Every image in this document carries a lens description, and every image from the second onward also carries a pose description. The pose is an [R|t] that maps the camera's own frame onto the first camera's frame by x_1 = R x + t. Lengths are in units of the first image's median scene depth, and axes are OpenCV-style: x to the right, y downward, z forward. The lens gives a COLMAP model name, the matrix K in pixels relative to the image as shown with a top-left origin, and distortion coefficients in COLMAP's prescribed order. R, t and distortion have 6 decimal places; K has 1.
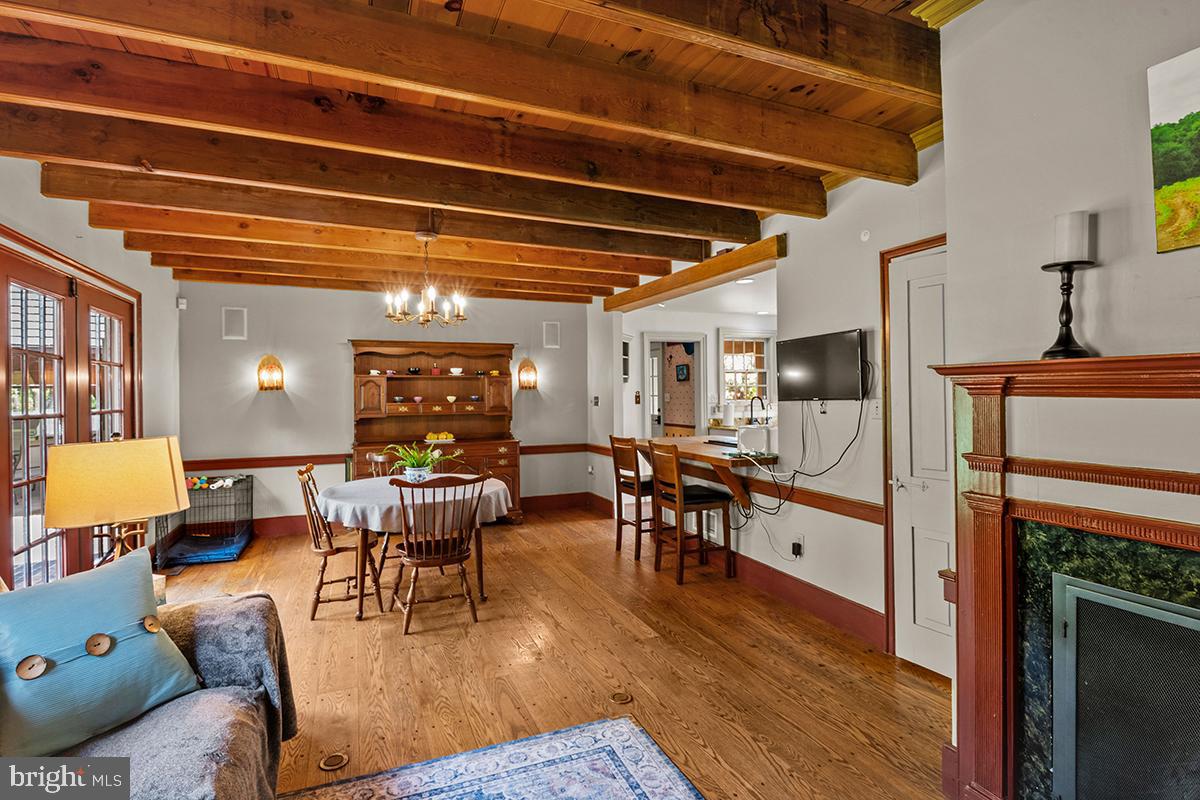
lens RADIAL K [[595.3, 0, 600.0], [0, 595.3, 400.0], [0, 0, 1]] dist [-0.001046, -0.000264]
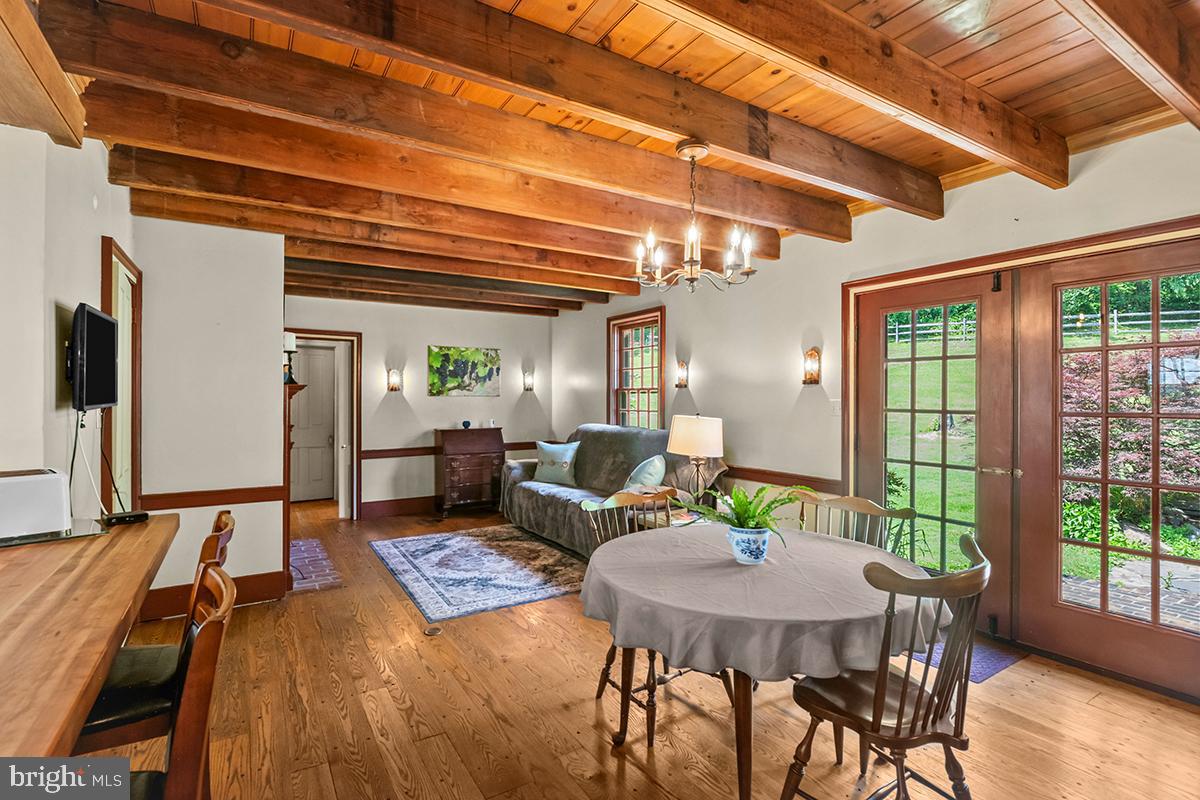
lens RADIAL K [[546.9, 0, 592.9], [0, 546.9, 398.5], [0, 0, 1]] dist [0.000917, -0.013234]
pose [[-0.988648, 0.007304, -0.150075, -0.150930], [0.005870, 0.999933, 0.009996, -0.016599], [0.150138, 0.009002, -0.988624, 2.525079]]
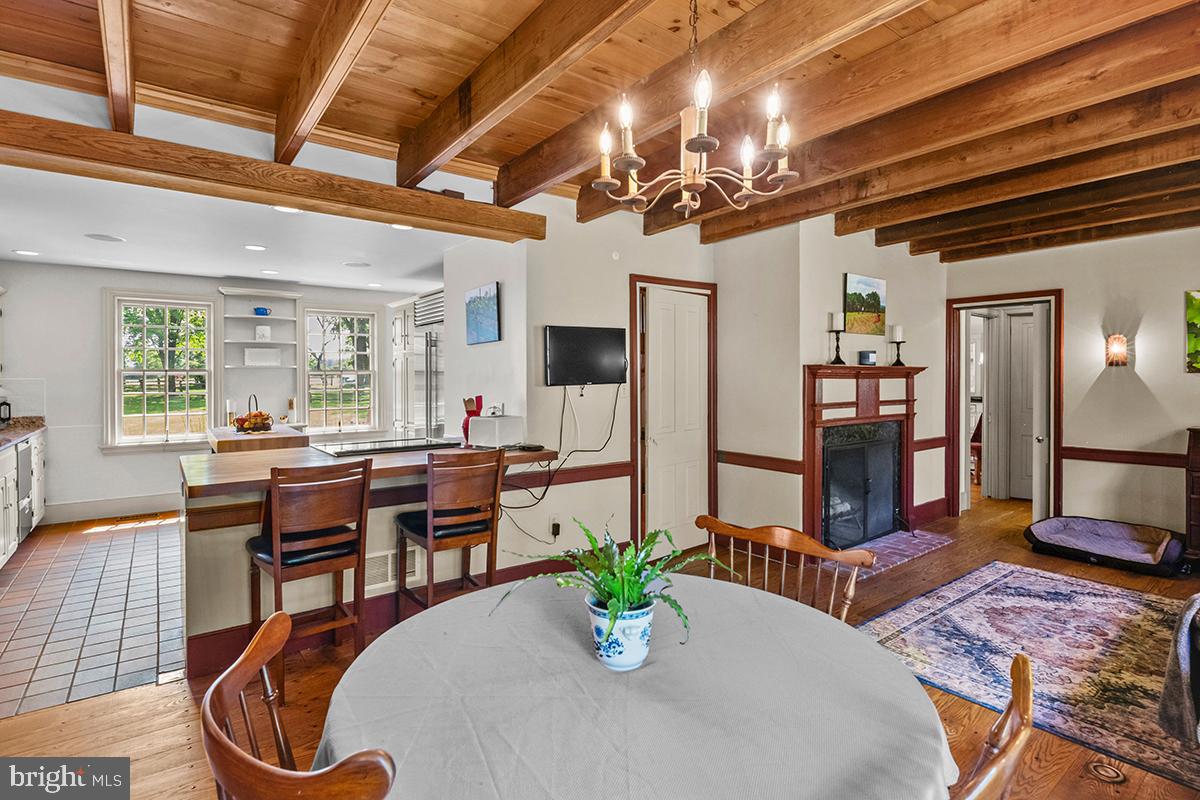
lens RADIAL K [[580.9, 0, 608.7], [0, 580.9, 382.3], [0, 0, 1]] dist [-0.004986, -0.001234]
pose [[-0.264061, -0.000132, 0.964506, -1.043934], [0.014724, 0.999883, 0.004168, -0.010760], [-0.964394, 0.015302, -0.264028, 1.860811]]
